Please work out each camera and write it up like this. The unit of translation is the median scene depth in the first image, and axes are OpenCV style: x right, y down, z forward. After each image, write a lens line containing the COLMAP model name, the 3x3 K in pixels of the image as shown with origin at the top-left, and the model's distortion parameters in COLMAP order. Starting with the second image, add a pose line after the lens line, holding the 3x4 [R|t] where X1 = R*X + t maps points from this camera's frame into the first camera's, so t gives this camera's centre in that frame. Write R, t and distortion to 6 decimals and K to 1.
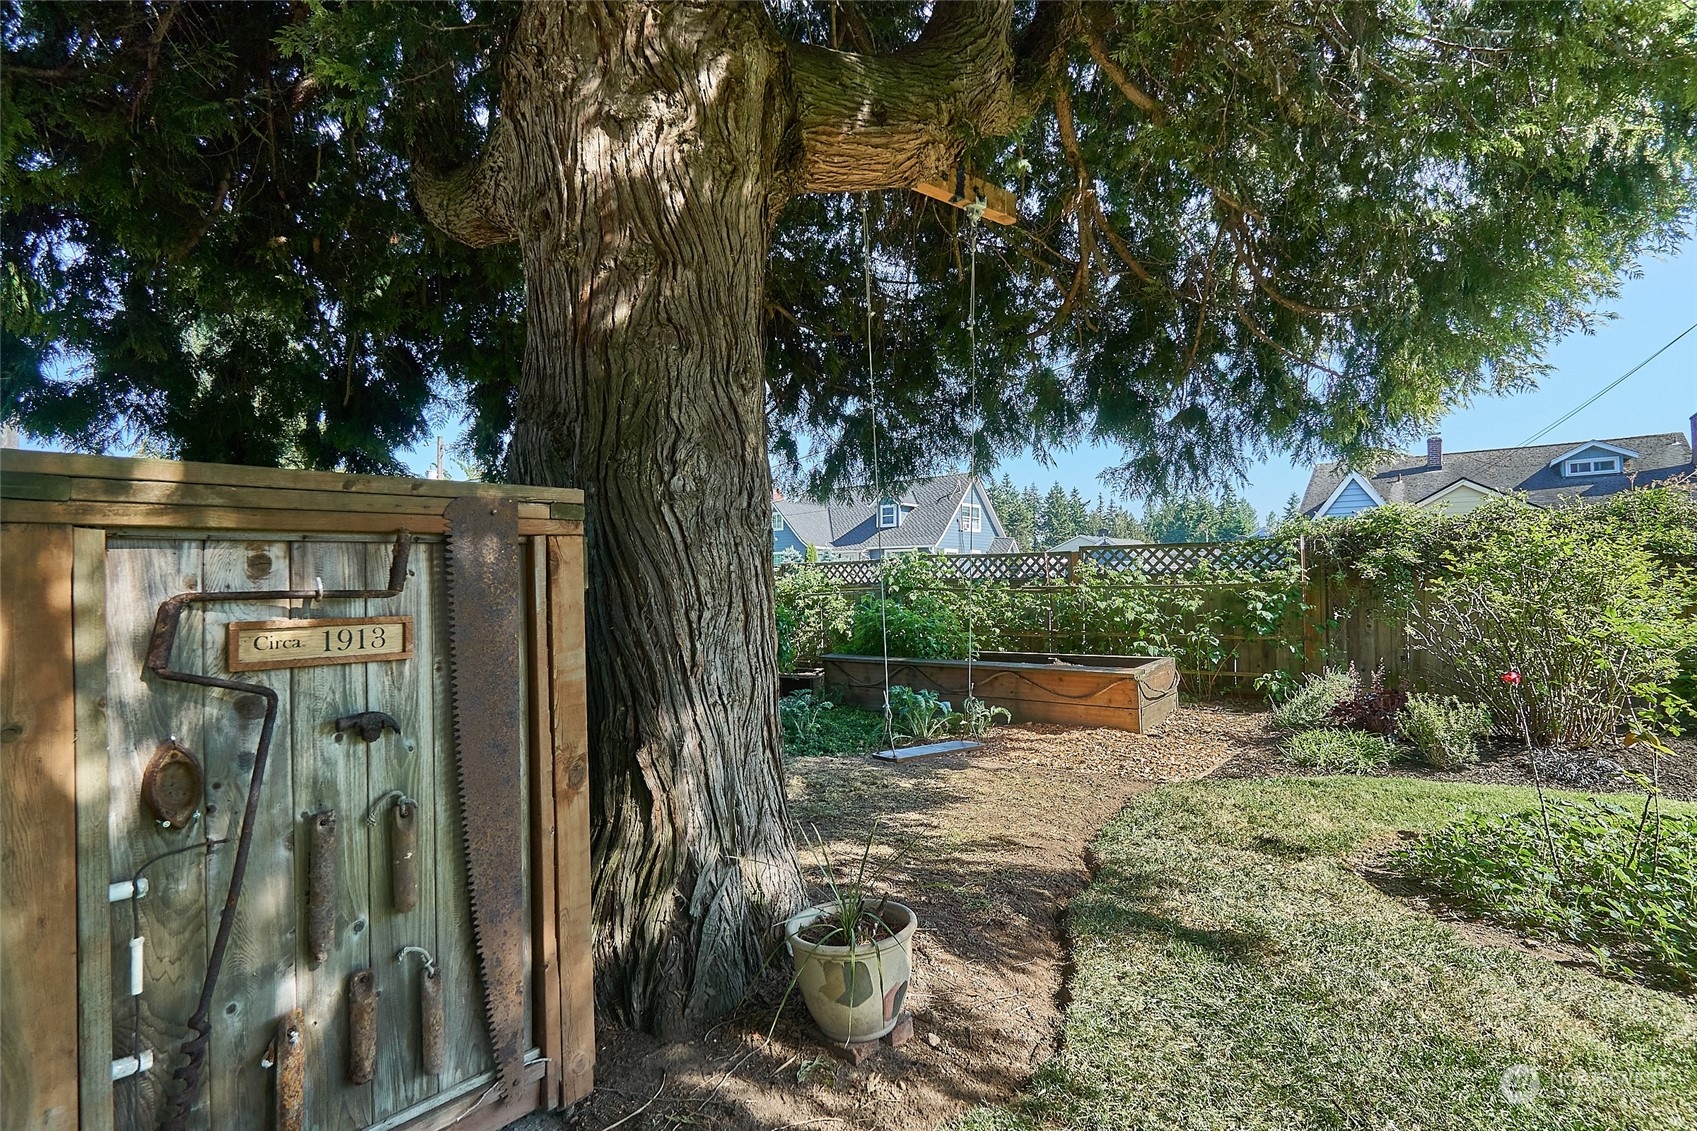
lens RADIAL K [[756.6, 0, 846.9], [0, 756.6, 569.9], [0, 0, 1]] dist [-0.002226, -0.000162]
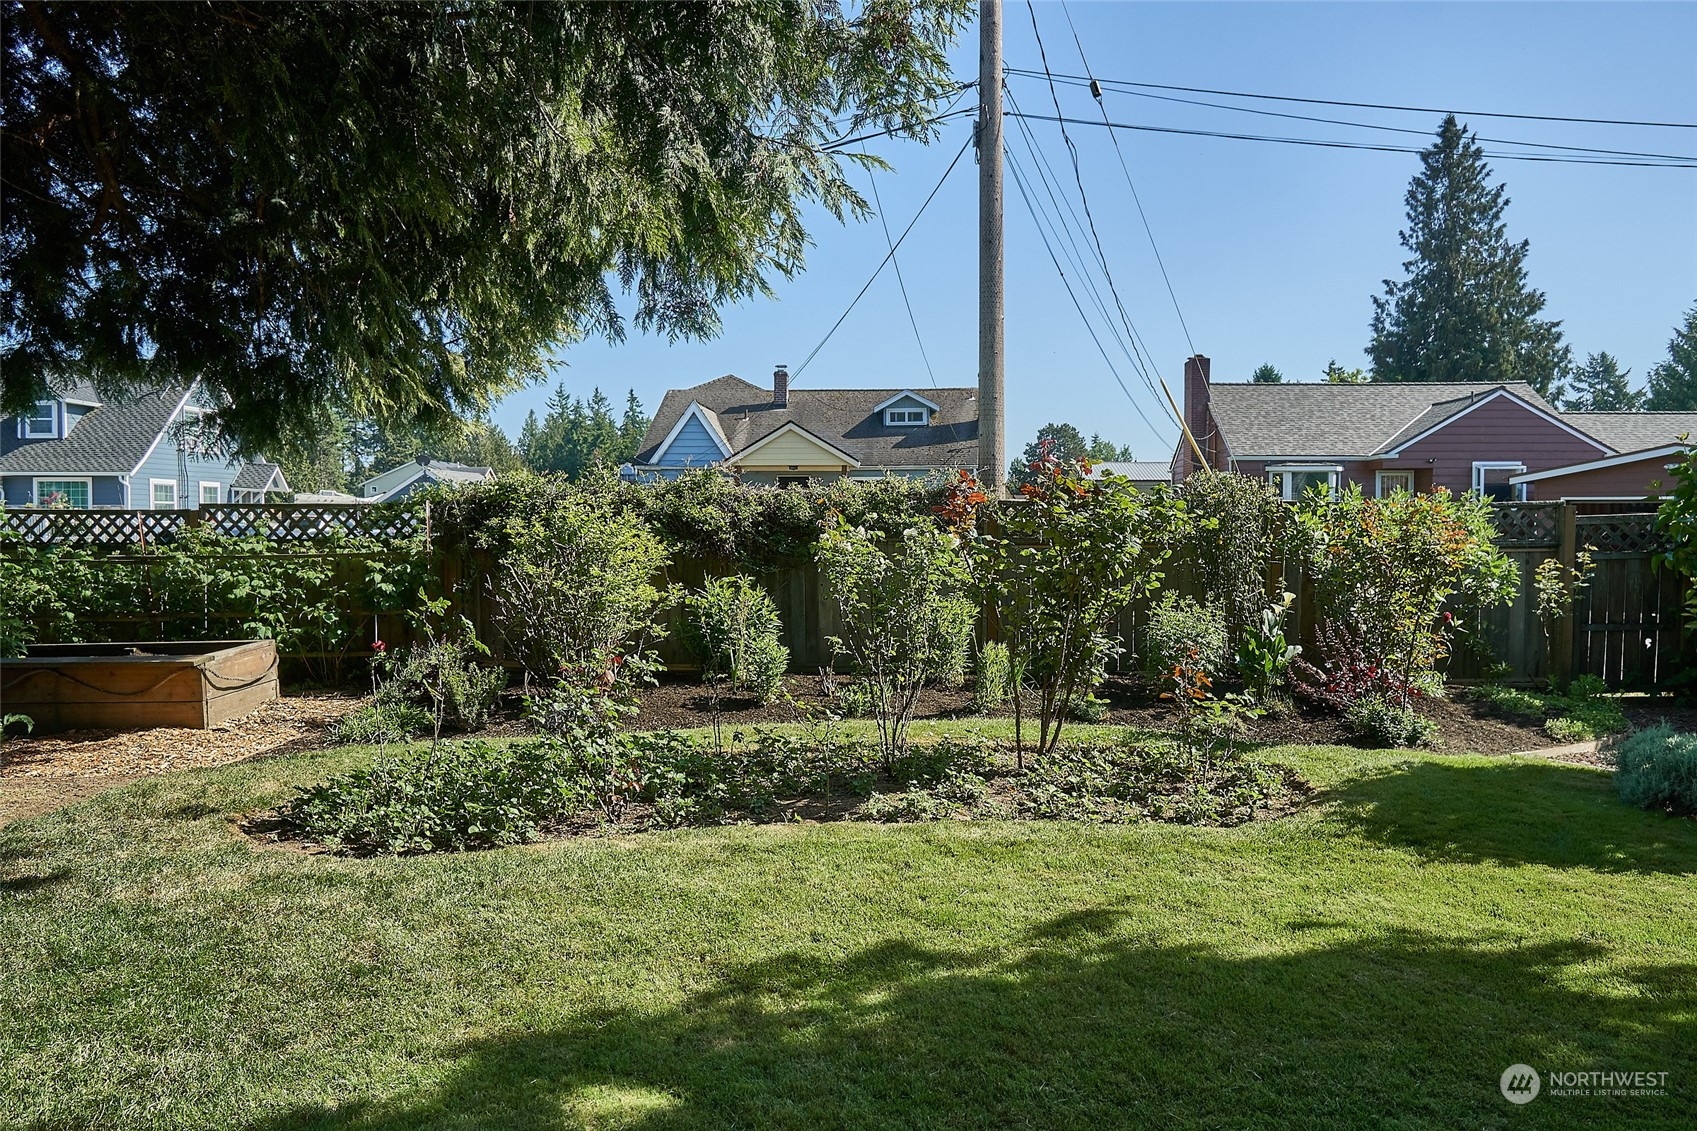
lens RADIAL K [[1127.4, 0, 849.7], [0, 1127.4, 563.3], [0, 0, 1]] dist [-0.007991, -0.001094]
pose [[0.800737, -0.015247, 0.598822, 0.174806], [-0.013826, 0.998939, 0.043923, -0.035061], [-0.598857, -0.043450, 0.799676, -0.397526]]
